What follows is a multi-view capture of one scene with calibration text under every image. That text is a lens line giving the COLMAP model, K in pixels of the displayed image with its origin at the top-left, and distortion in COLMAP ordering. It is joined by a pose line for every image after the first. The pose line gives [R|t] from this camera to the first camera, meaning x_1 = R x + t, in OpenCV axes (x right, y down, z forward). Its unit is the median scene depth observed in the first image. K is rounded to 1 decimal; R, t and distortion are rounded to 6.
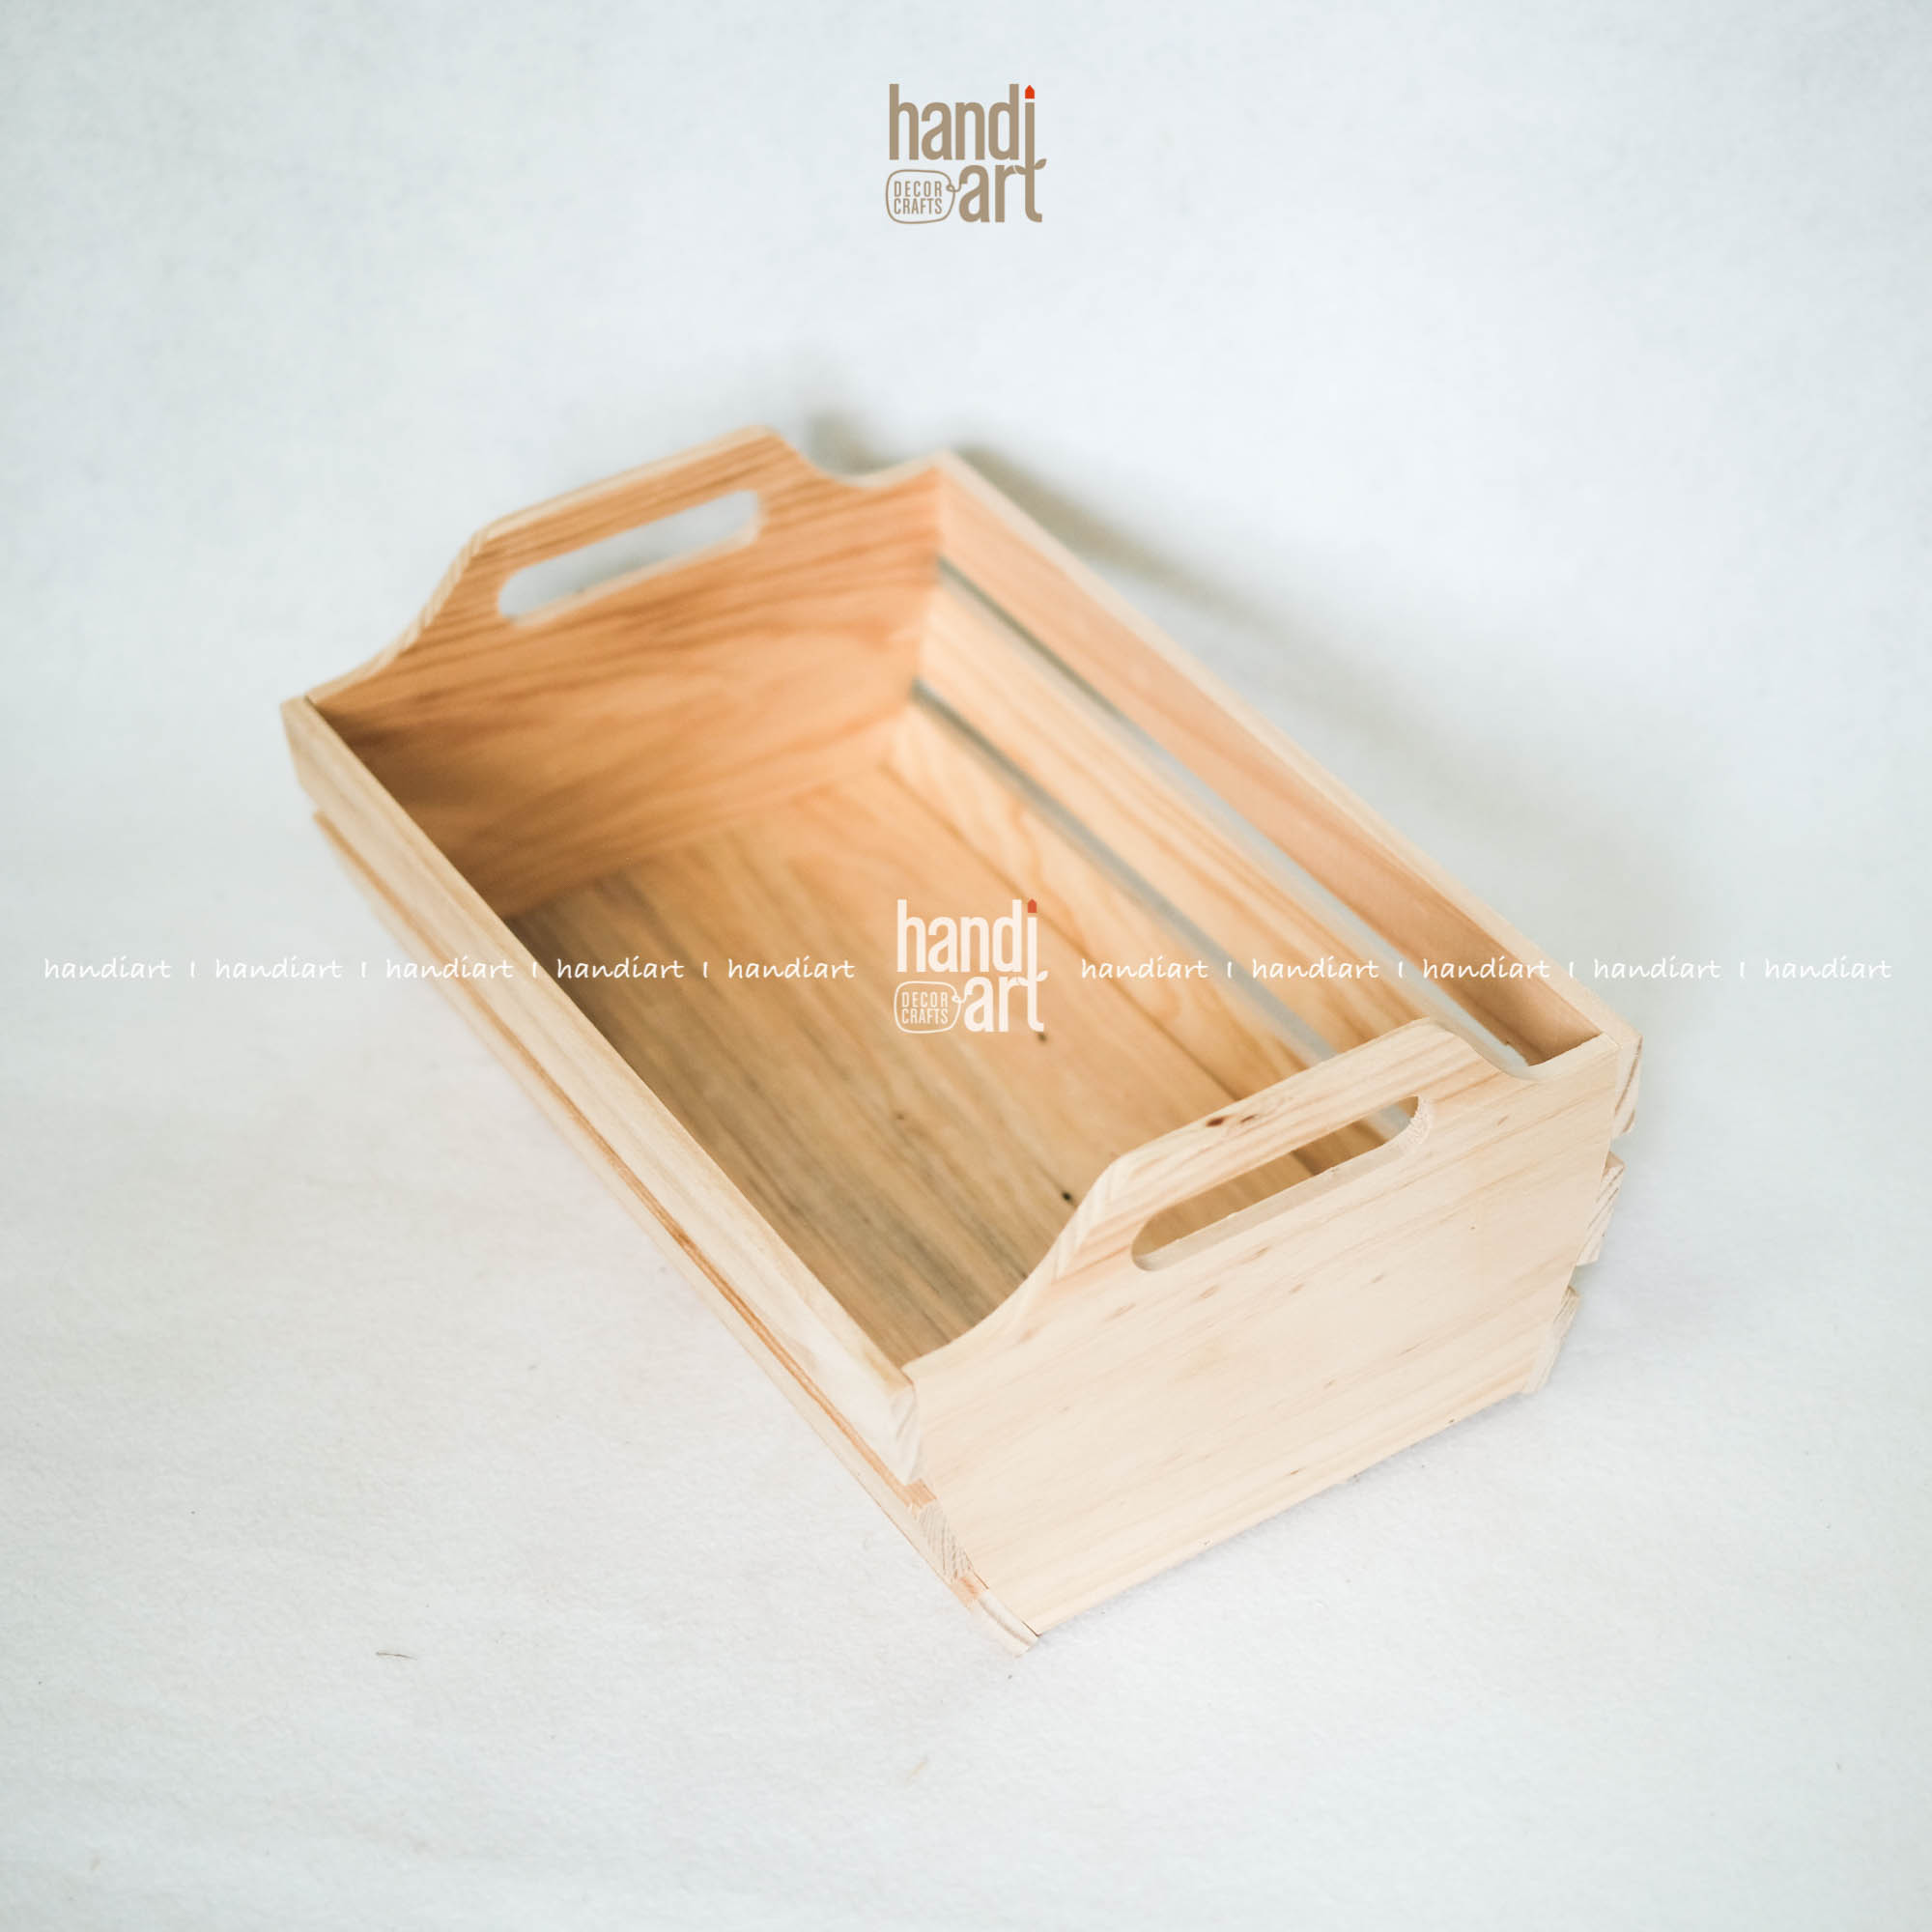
lens RADIAL K [[4312.2, 0, 966.0], [0, 4312.2, 966.0], [0, 0, 1]] dist [-0.015882, 0.084752]
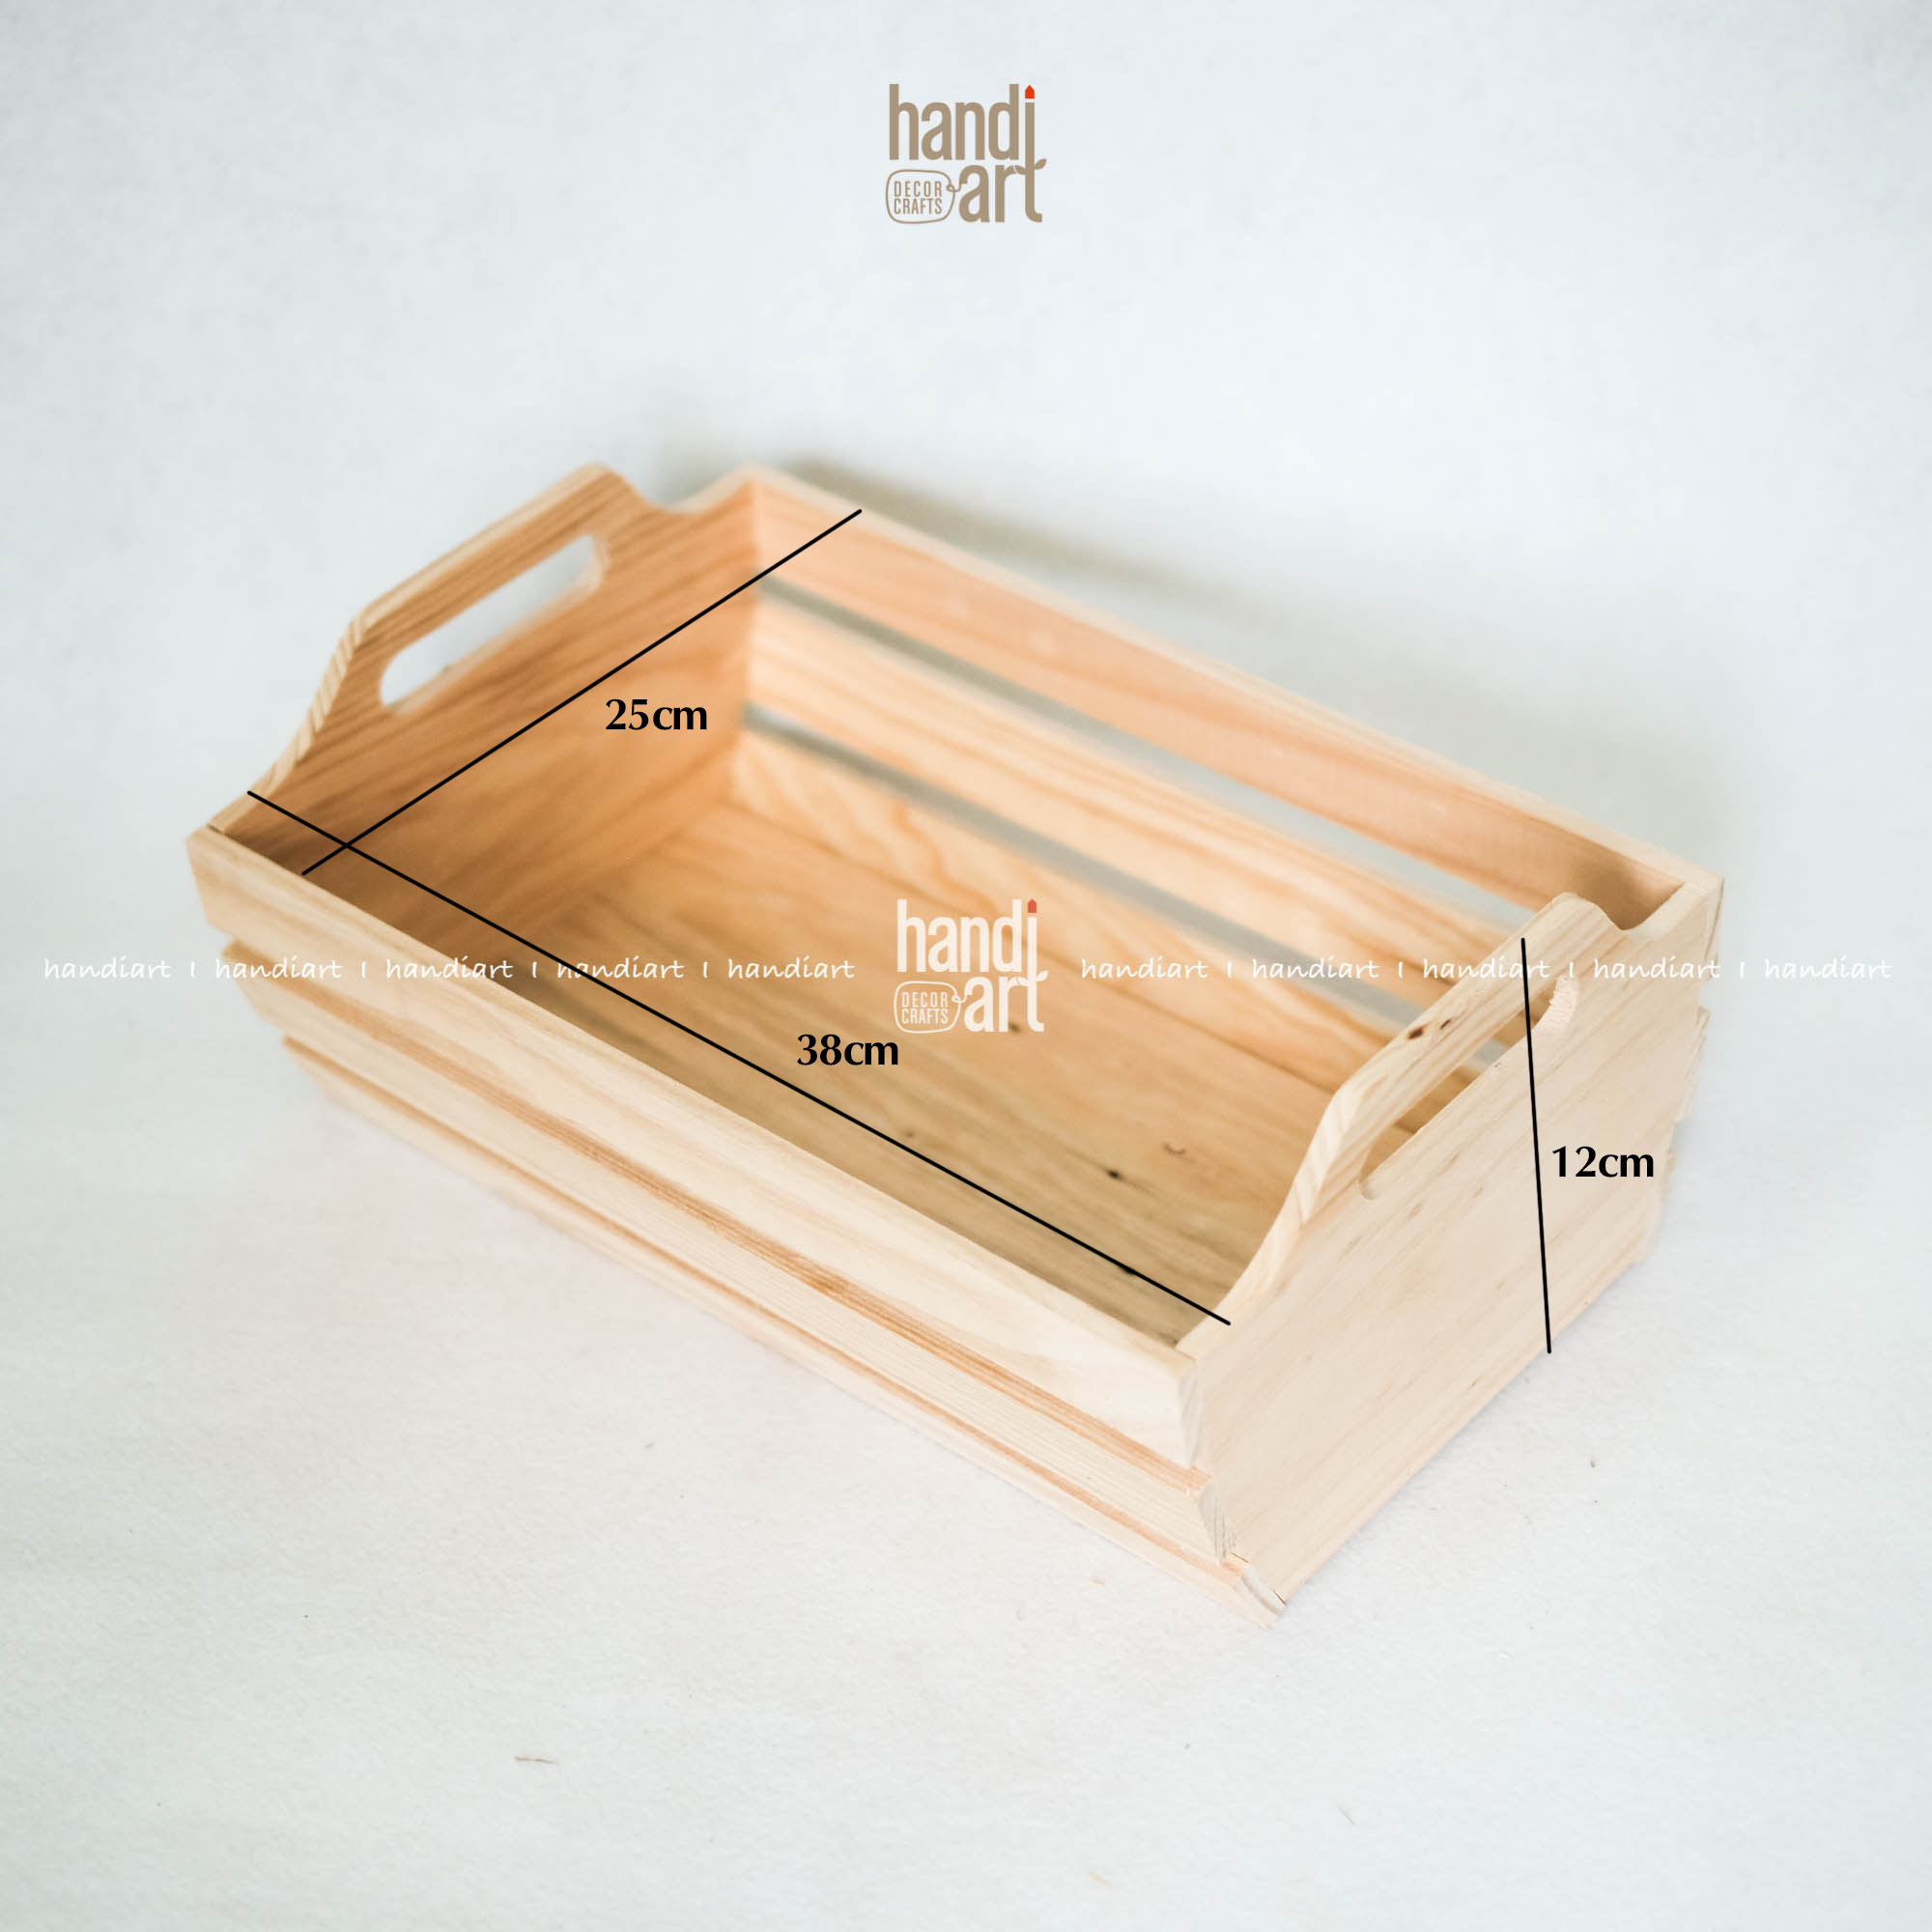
lens RADIAL K [[4312.2, 0, 966.0], [0, 4312.2, 966.0], [0, 0, 1]] dist [-0.015882, 0.084752]
pose [[0.956246, -0.200009, 0.213518, -0.201067], [0.204235, 0.978919, 0.002308, -0.001536], [-0.209479, 0.041401, 0.976936, 0.053080]]
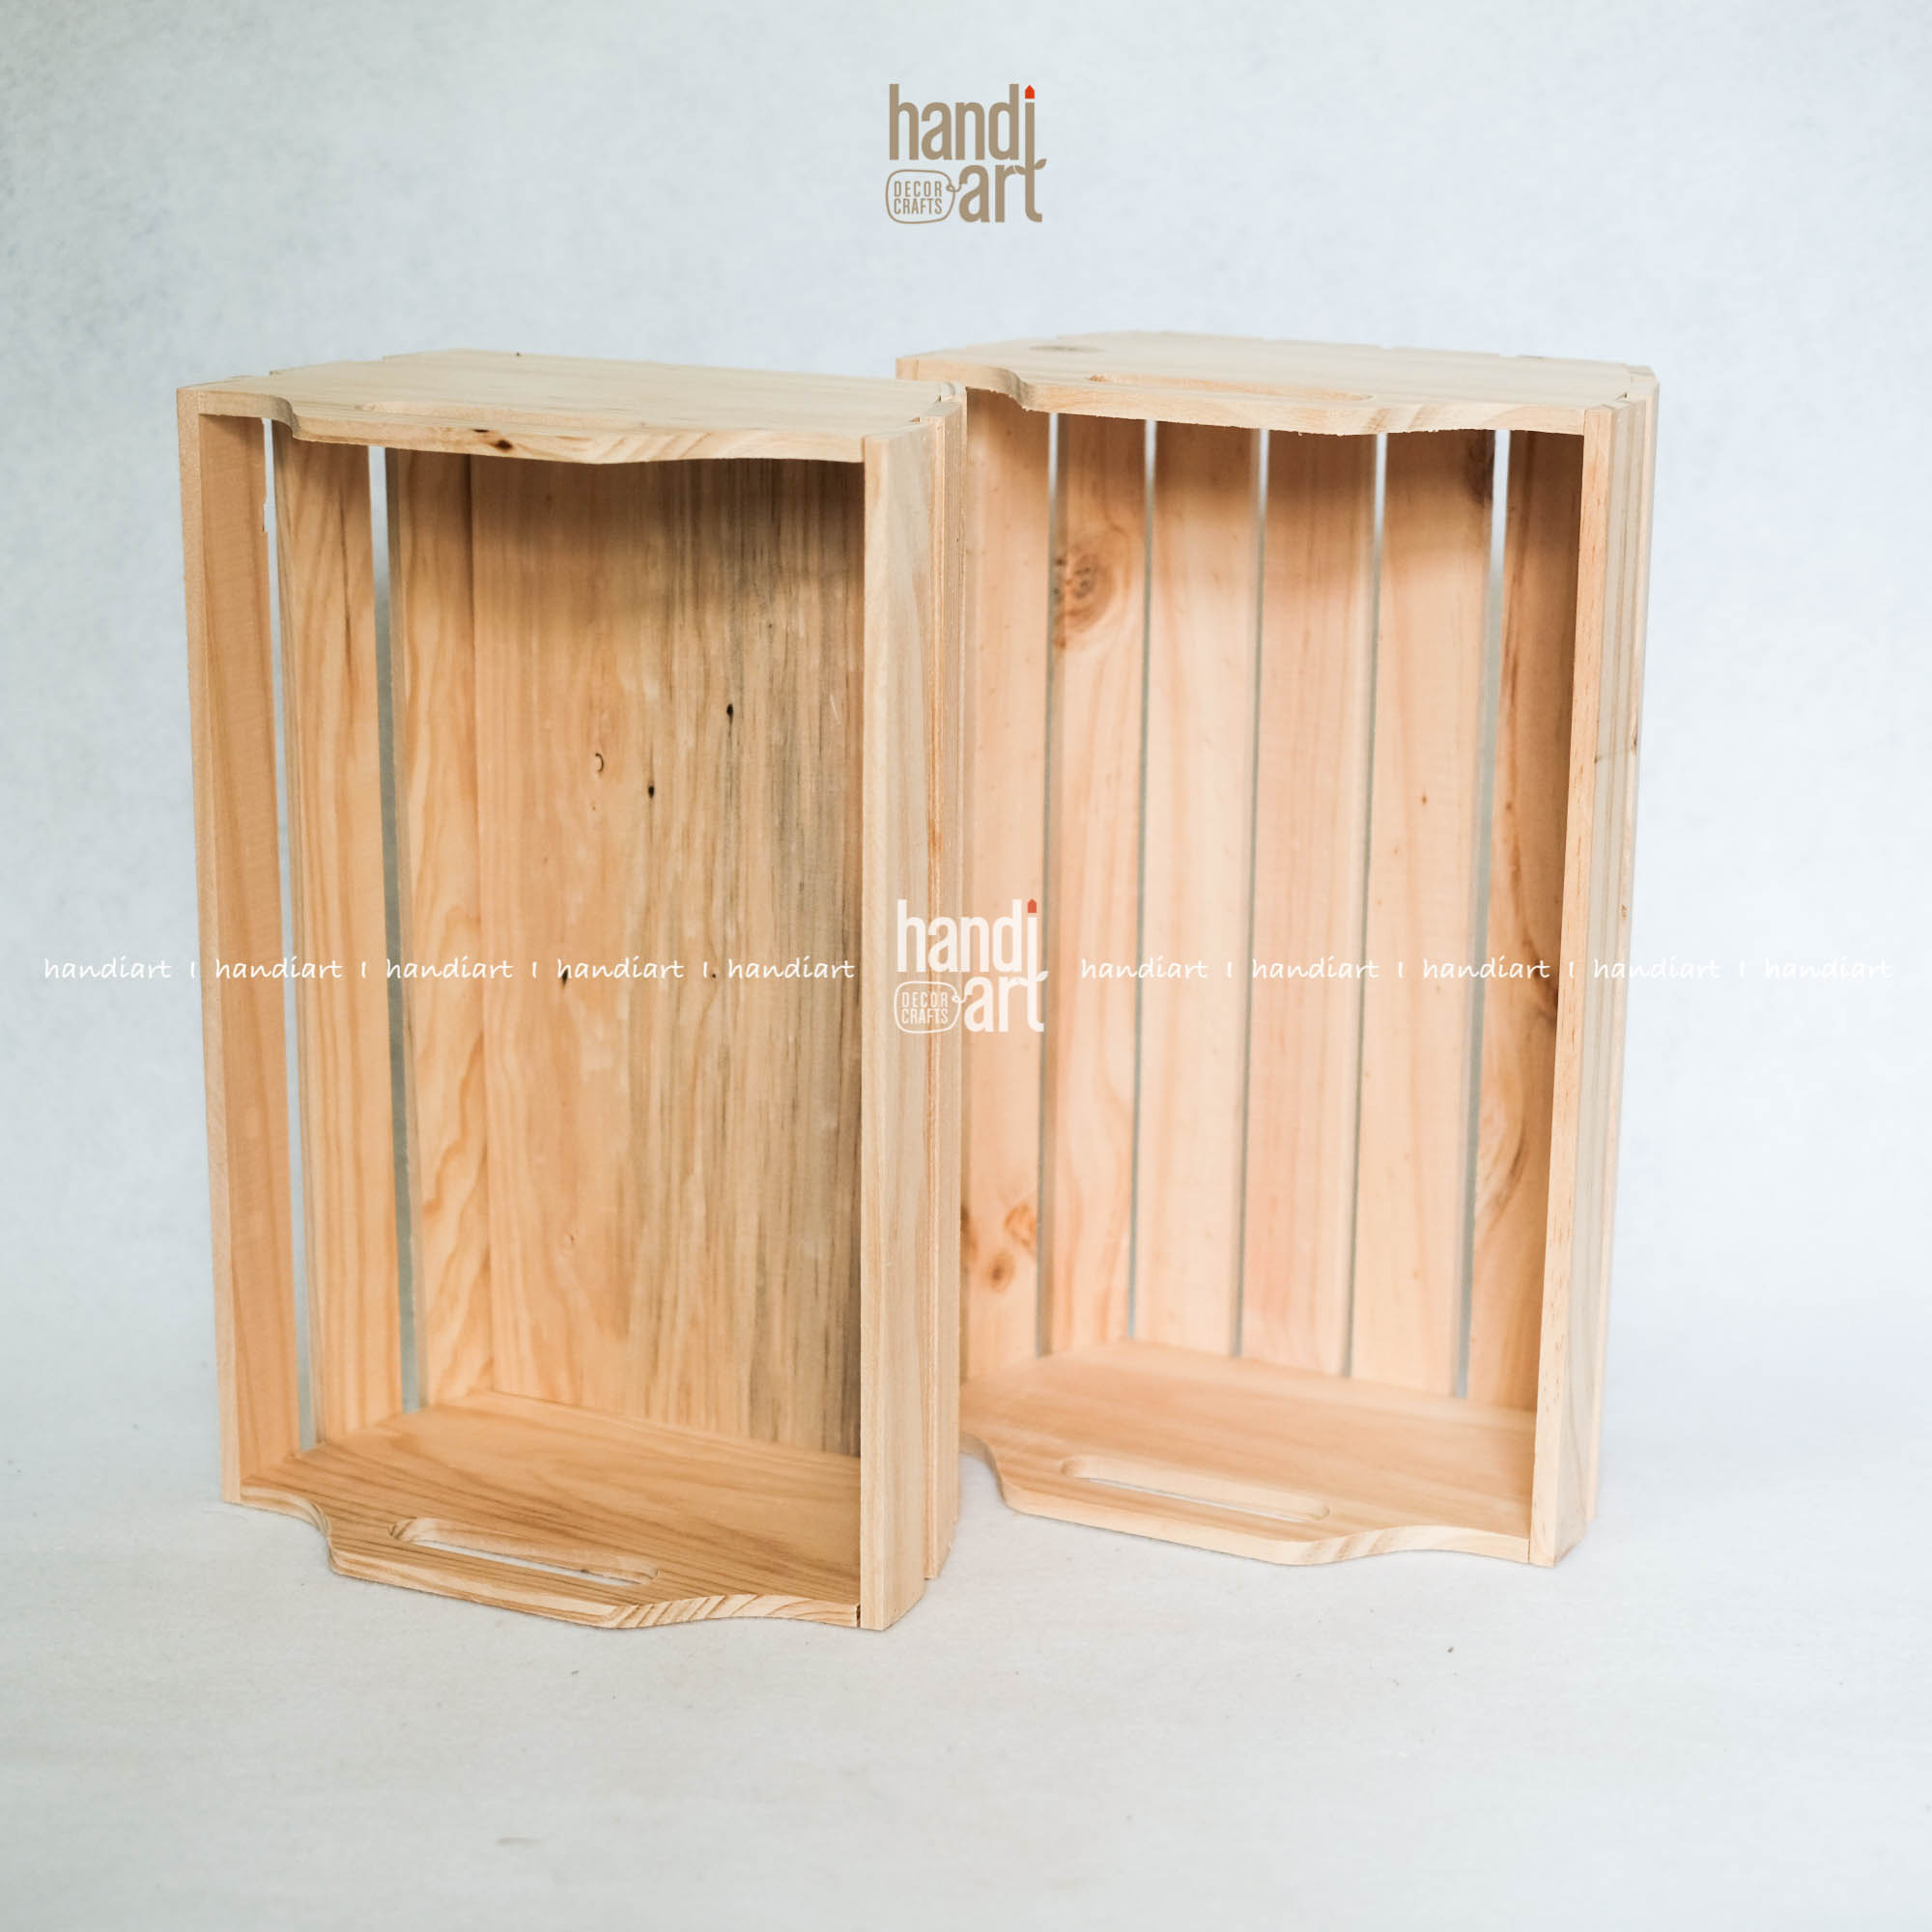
lens RADIAL K [[4312.2, 0, 966.0], [0, 4312.2, 966.0], [0, 0, 1]] dist [-0.015882, 0.084752]
pose [[-0.740476, -0.629989, 0.234113, -0.307233], [0.667144, -0.646845, 0.369473, -0.312957], [-0.081329, 0.429773, 0.899267, 0.039195]]
